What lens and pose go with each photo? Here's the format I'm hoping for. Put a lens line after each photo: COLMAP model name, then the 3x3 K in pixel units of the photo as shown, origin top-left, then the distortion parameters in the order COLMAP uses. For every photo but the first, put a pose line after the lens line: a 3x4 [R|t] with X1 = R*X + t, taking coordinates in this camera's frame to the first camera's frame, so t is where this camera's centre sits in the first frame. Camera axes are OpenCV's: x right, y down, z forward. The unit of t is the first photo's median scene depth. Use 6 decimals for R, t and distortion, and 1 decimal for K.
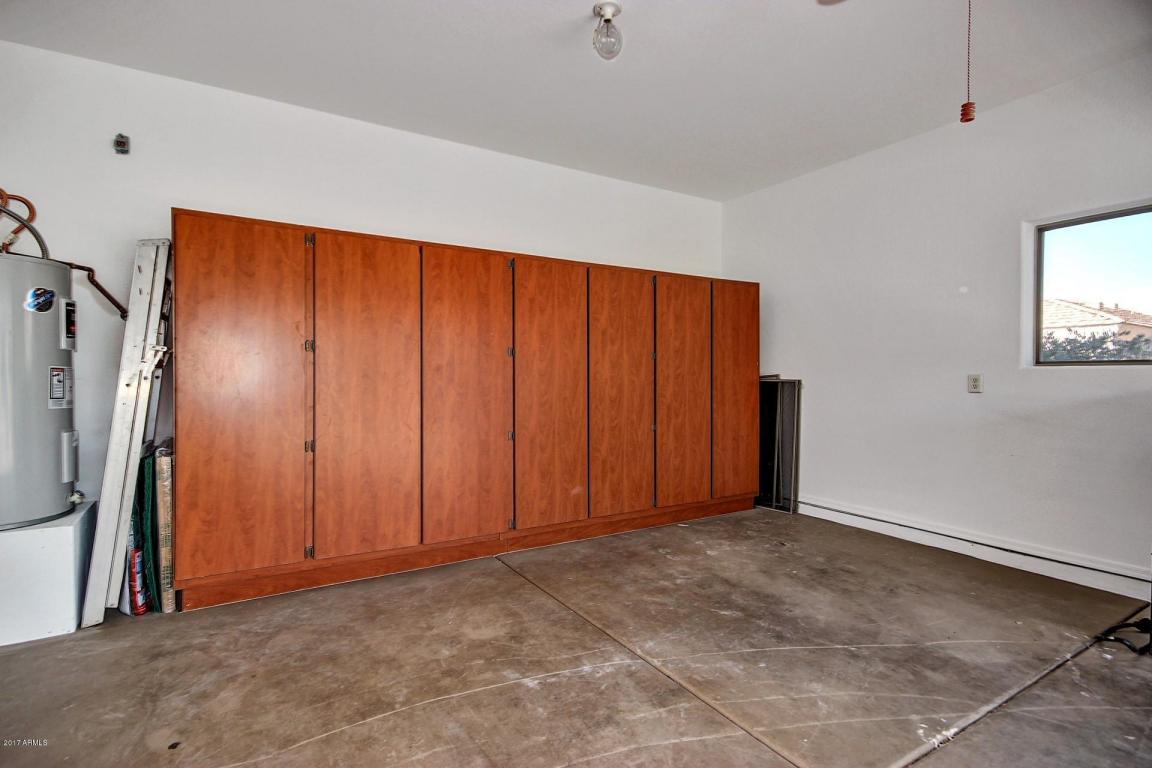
lens RADIAL K [[577.2, 0, 567.0], [0, 577.2, 382.9], [0, 0, 1]] dist [0.004850, -0.000239]
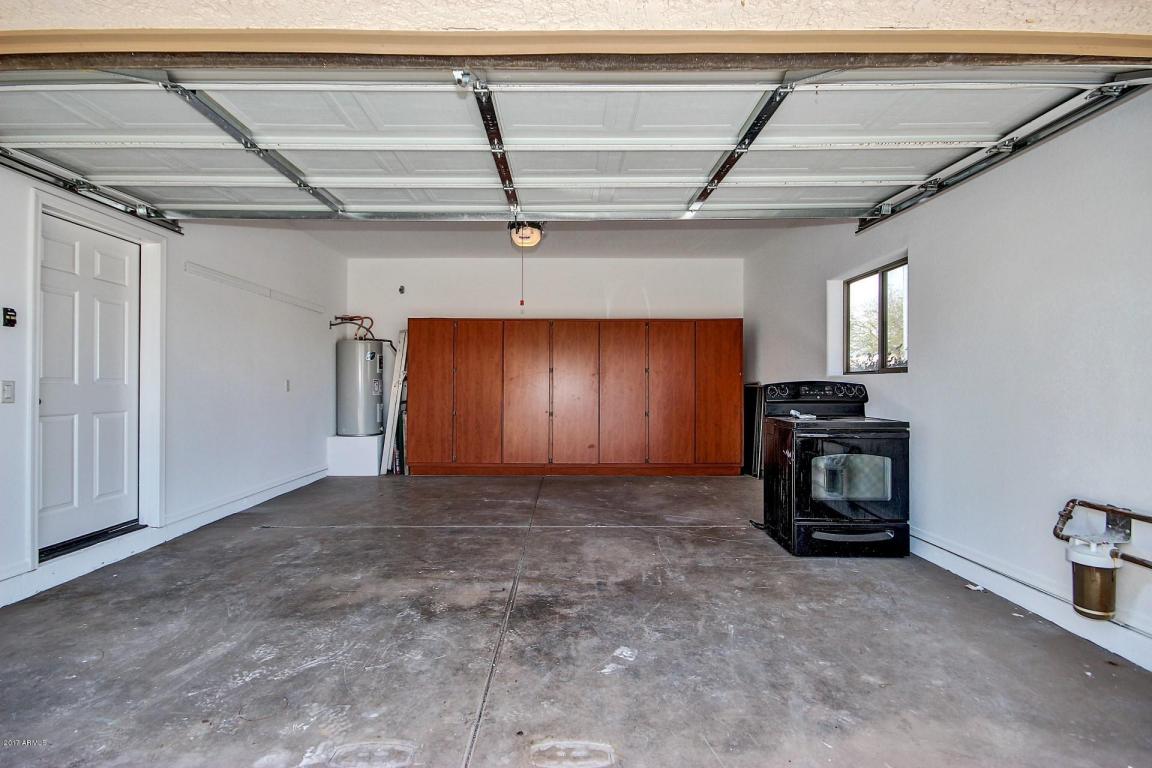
lens RADIAL K [[577.2, 0, 567.0], [0, 577.2, 382.9], [0, 0, 1]] dist [0.004850, -0.000239]
pose [[0.841392, -0.000348, -0.540426, 1.247128], [-0.006443, 0.999922, -0.010675, 0.010144], [0.540387, 0.012464, 0.841324, -0.745464]]
